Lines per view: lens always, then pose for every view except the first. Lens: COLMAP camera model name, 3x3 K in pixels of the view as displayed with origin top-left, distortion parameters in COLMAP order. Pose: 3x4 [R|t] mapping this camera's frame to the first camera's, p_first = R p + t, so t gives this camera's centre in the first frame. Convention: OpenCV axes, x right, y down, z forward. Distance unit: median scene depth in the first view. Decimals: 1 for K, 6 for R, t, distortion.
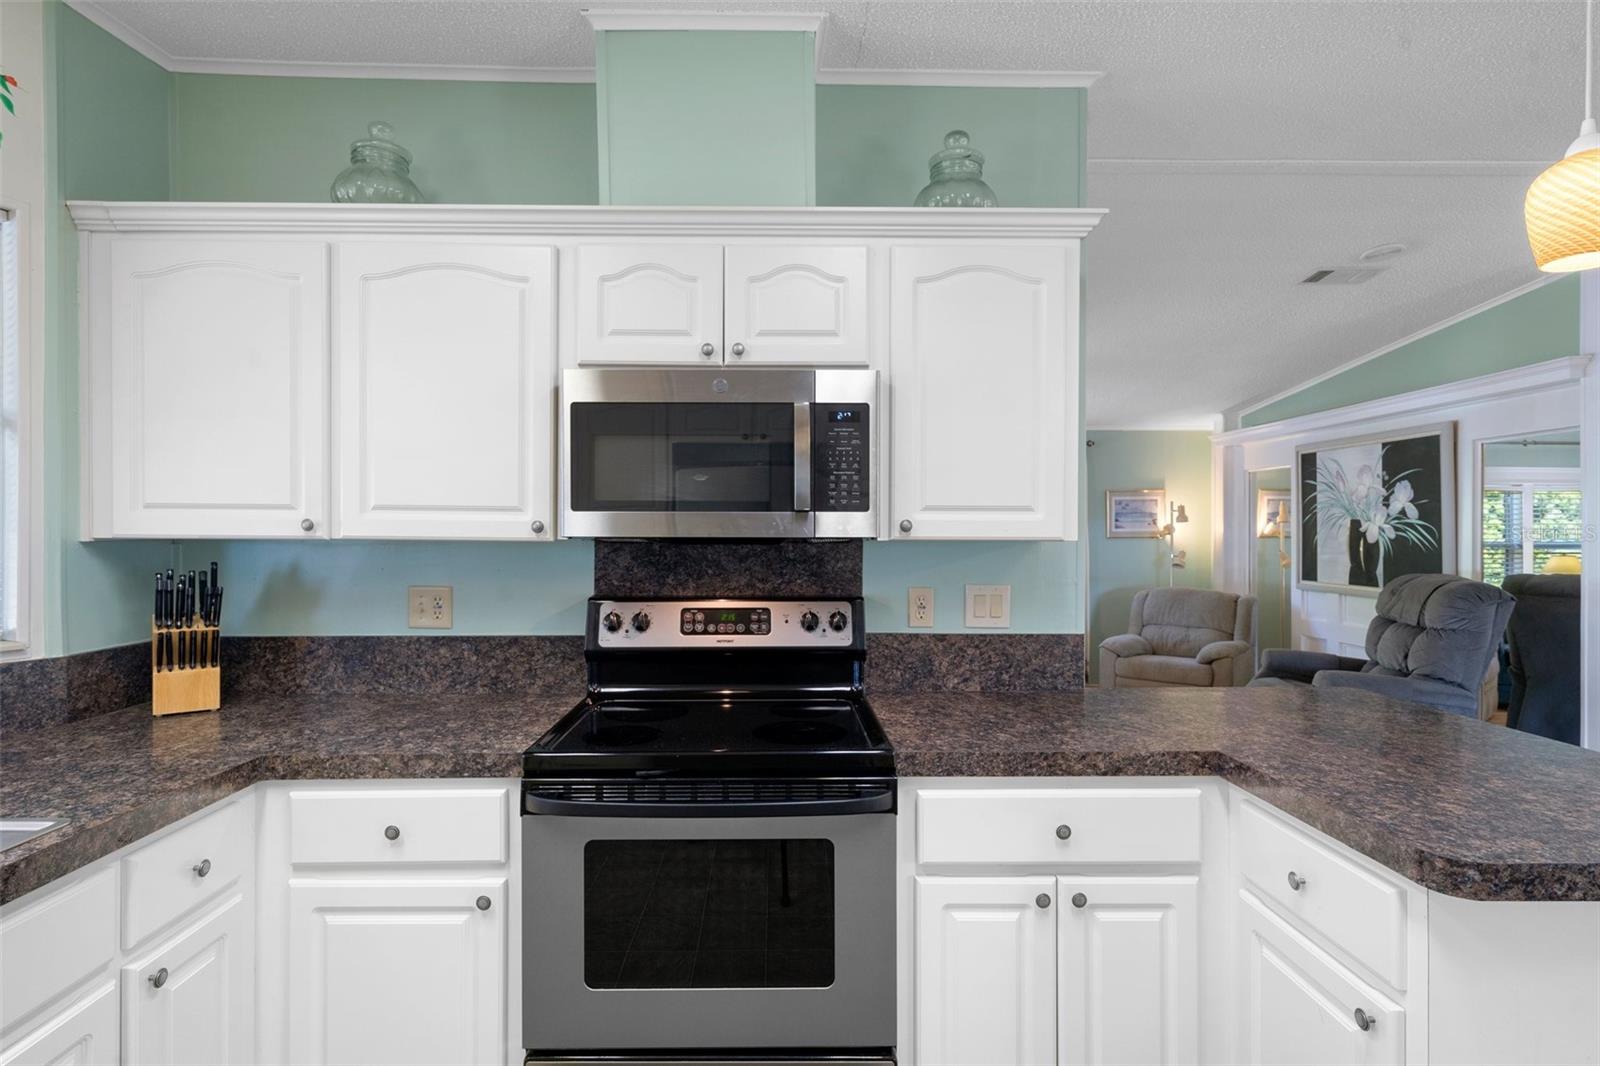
lens RADIAL K [[798.9, 0, 786.7], [0, 798.9, 531.4], [0, 0, 1]] dist [-0.000391, 0.000898]
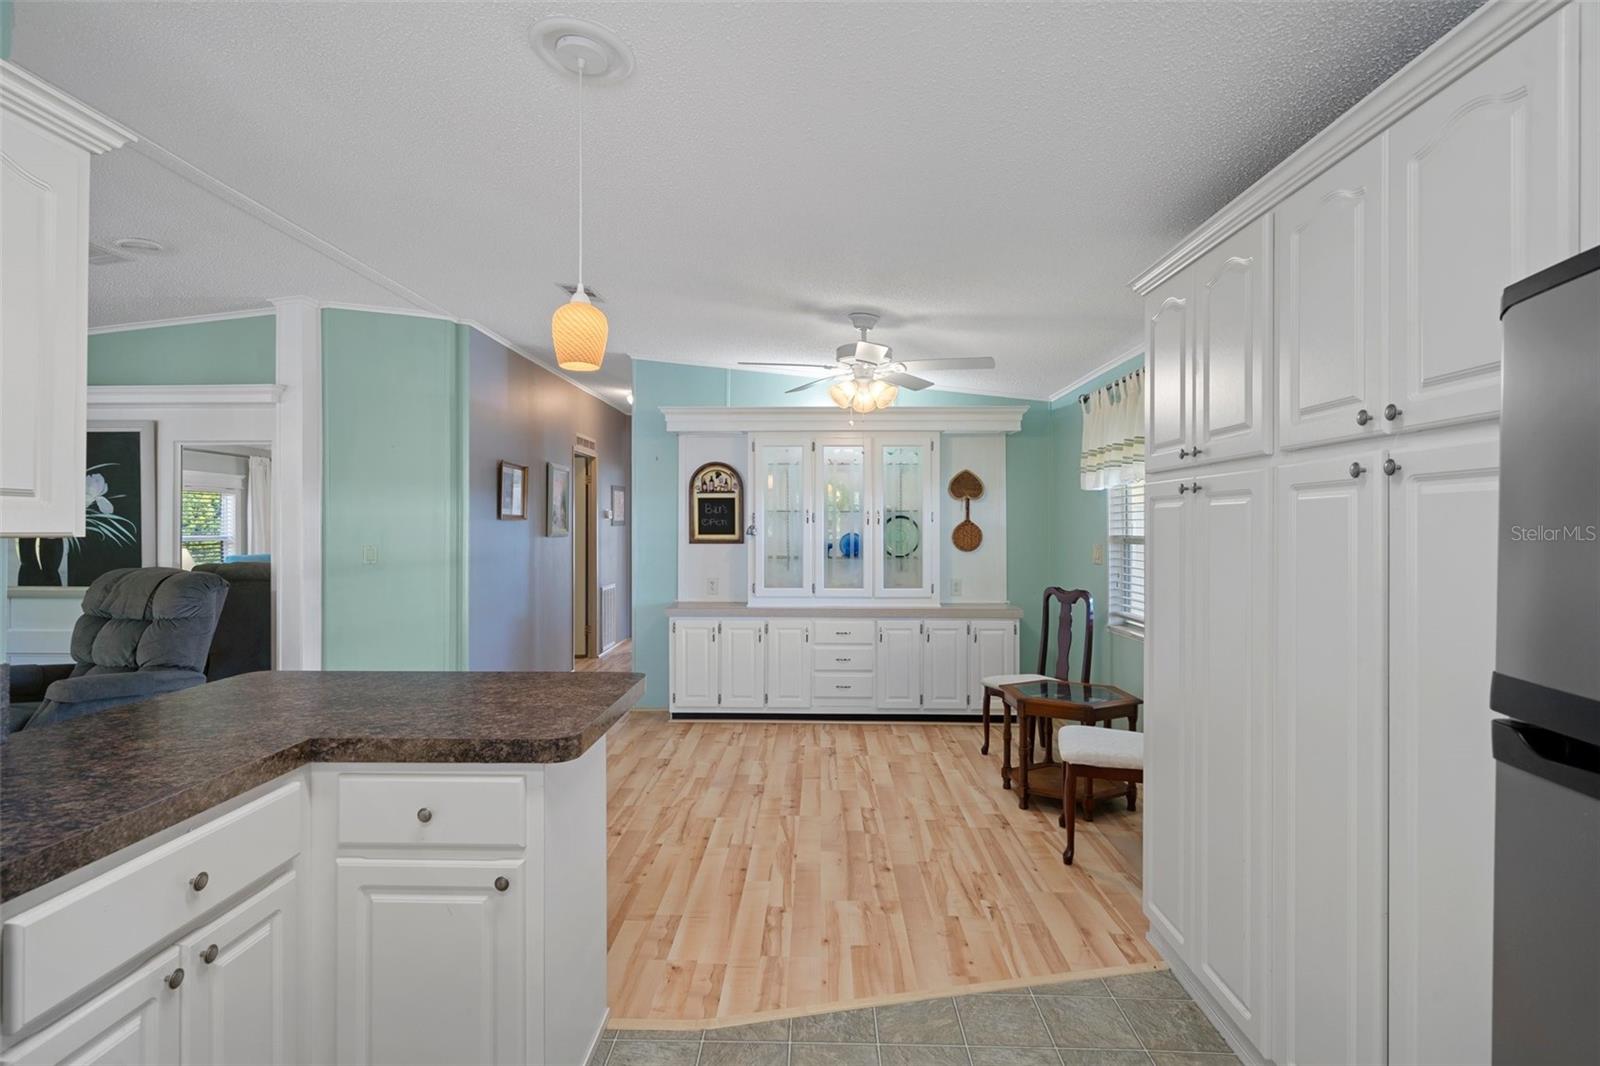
lens RADIAL K [[797.7, 0, 787.2], [0, 797.7, 525.2], [0, 0, 1]] dist [0.000921, 0.000706]
pose [[0.045433, 0.002705, 0.998964, -0.154888], [-0.001197, 0.999996, -0.002653, 0.000358], [-0.998967, -0.001075, 0.045436, 0.112353]]
